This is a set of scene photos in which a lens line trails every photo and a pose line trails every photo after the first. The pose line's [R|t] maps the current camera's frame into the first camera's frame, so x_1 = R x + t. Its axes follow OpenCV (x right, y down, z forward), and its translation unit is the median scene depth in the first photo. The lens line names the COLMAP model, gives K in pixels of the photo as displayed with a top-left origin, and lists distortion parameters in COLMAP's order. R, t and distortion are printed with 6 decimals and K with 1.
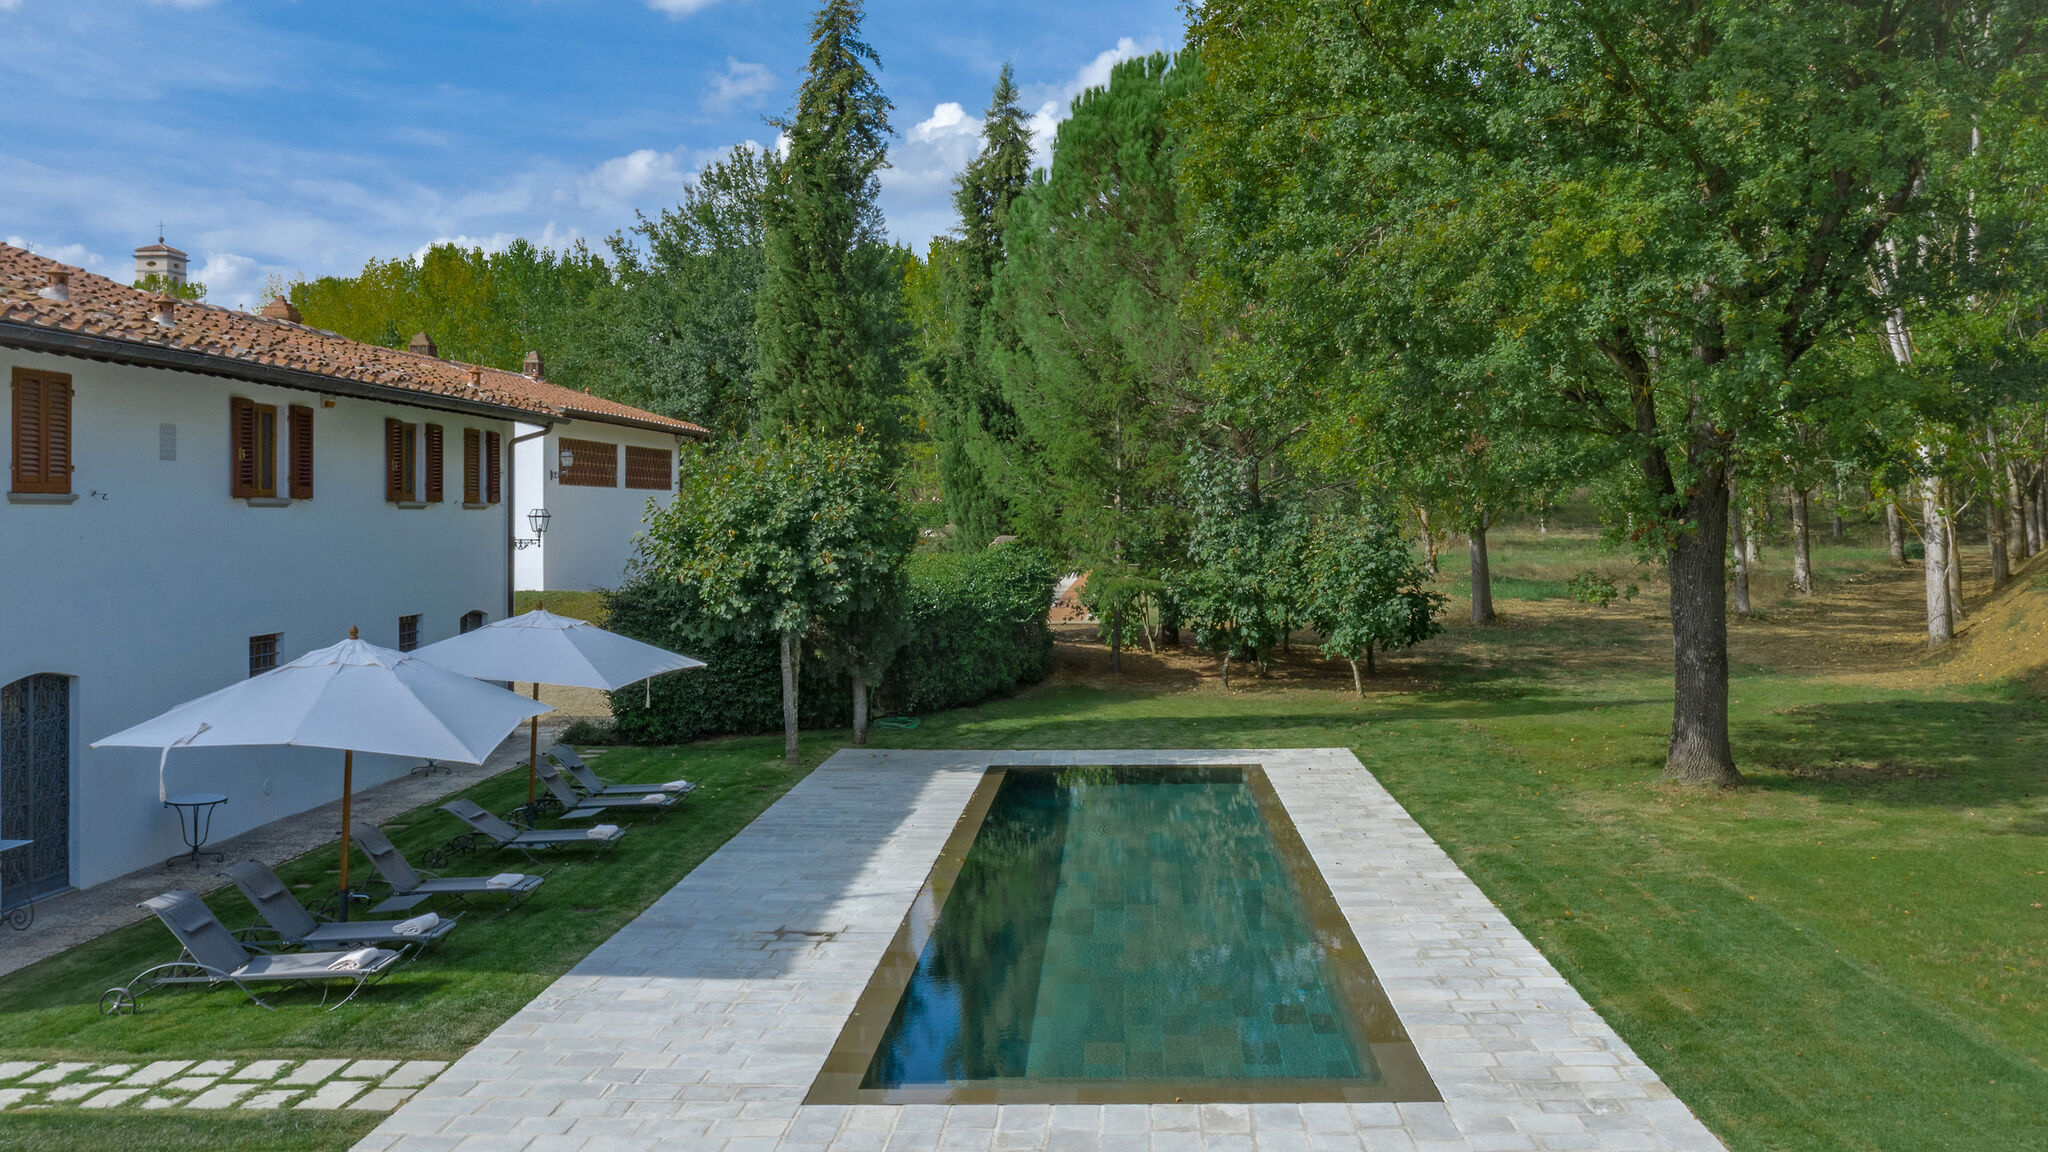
lens RADIAL K [[1683.5, 0, 1024.0], [0, 1683.5, 576.0], [0, 0, 1]] dist [-0.006383, -0.010641]
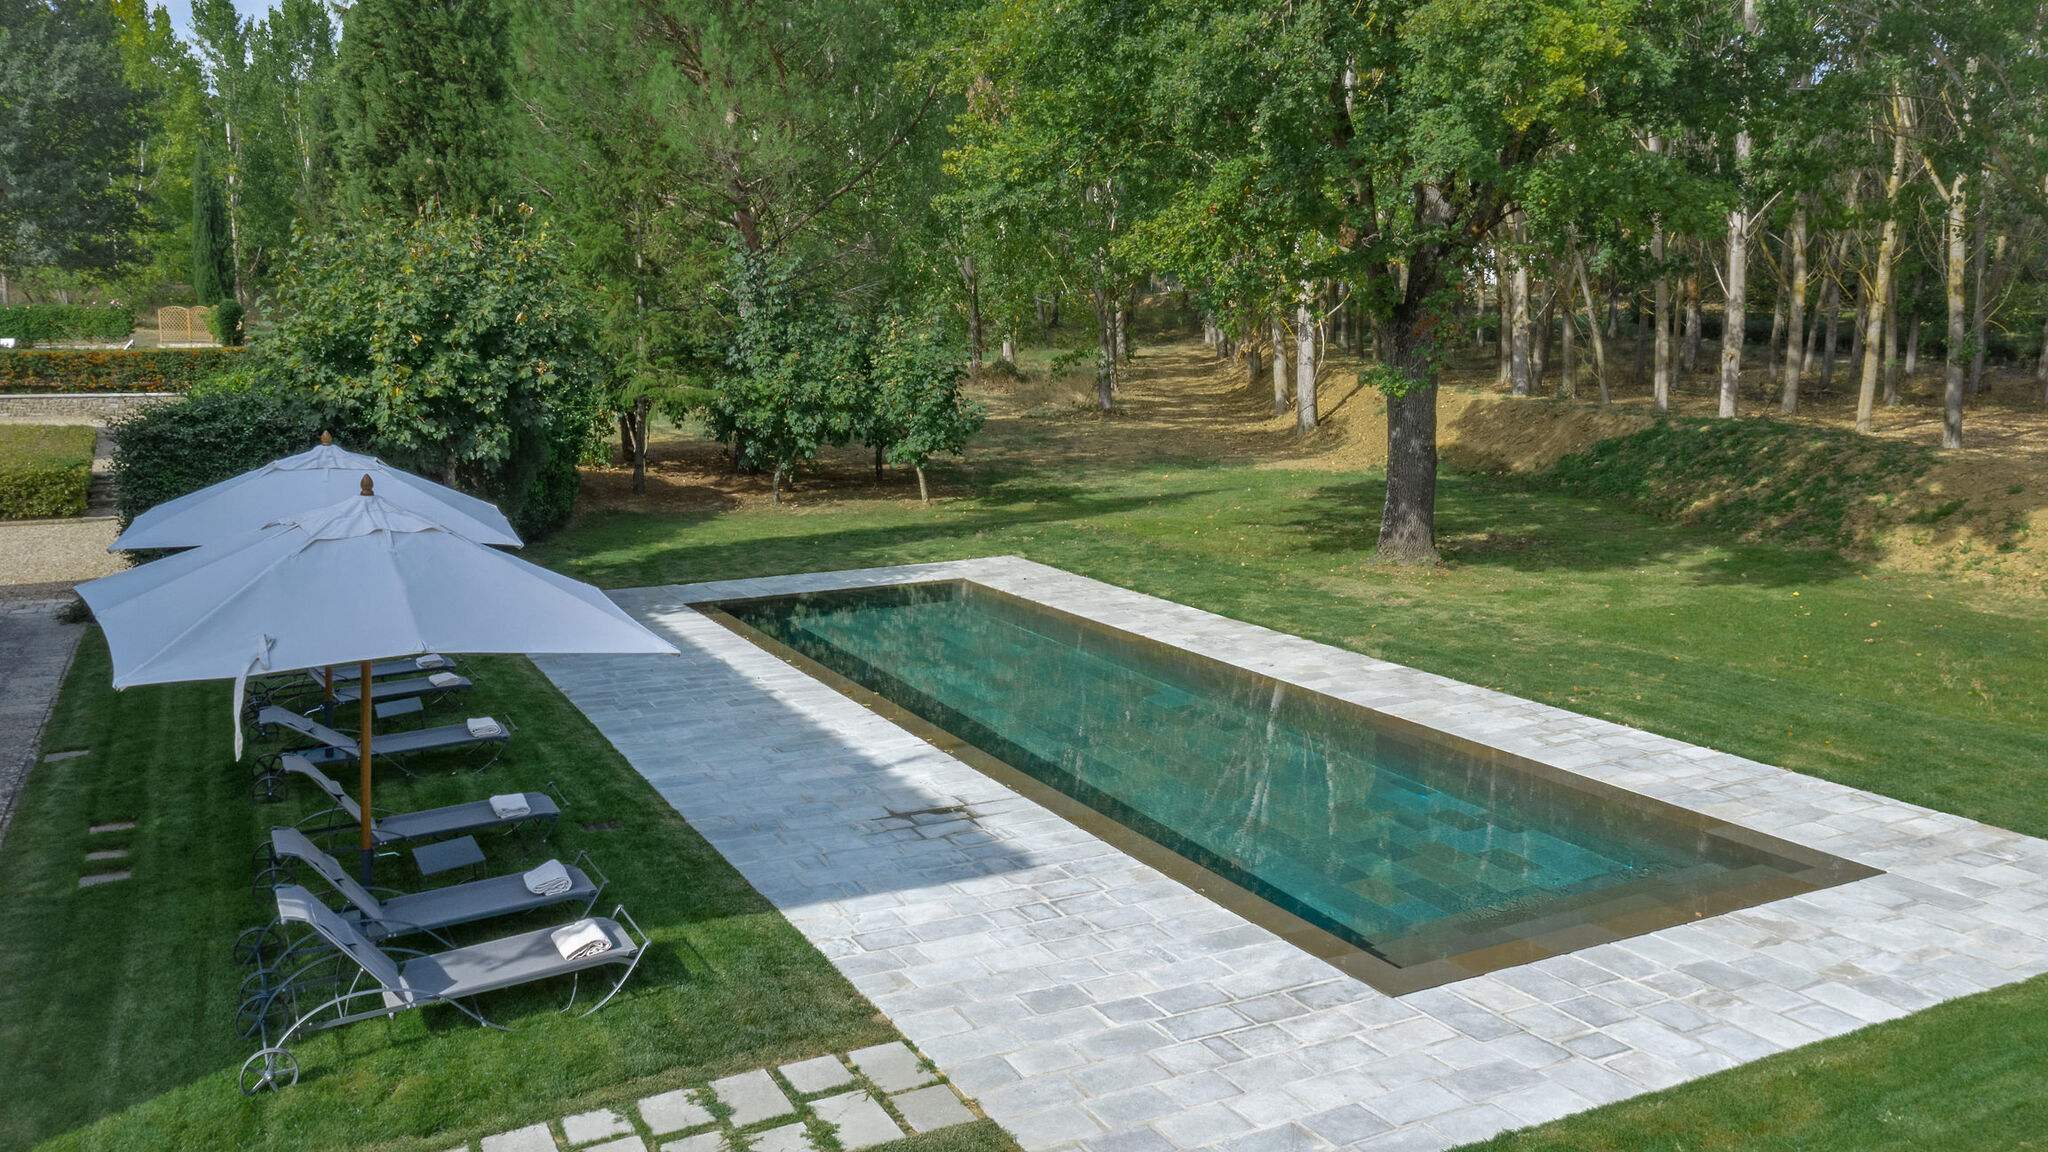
lens RADIAL K [[1683.5, 0, 1024.0], [0, 1683.5, 576.0], [0, 0, 1]] dist [-0.006383, -0.010641]
pose [[0.868546, -0.077981, 0.489435, -0.289635], [0.022203, 0.992675, 0.118760, -0.002407], [-0.495111, -0.092282, 0.863915, 0.153190]]
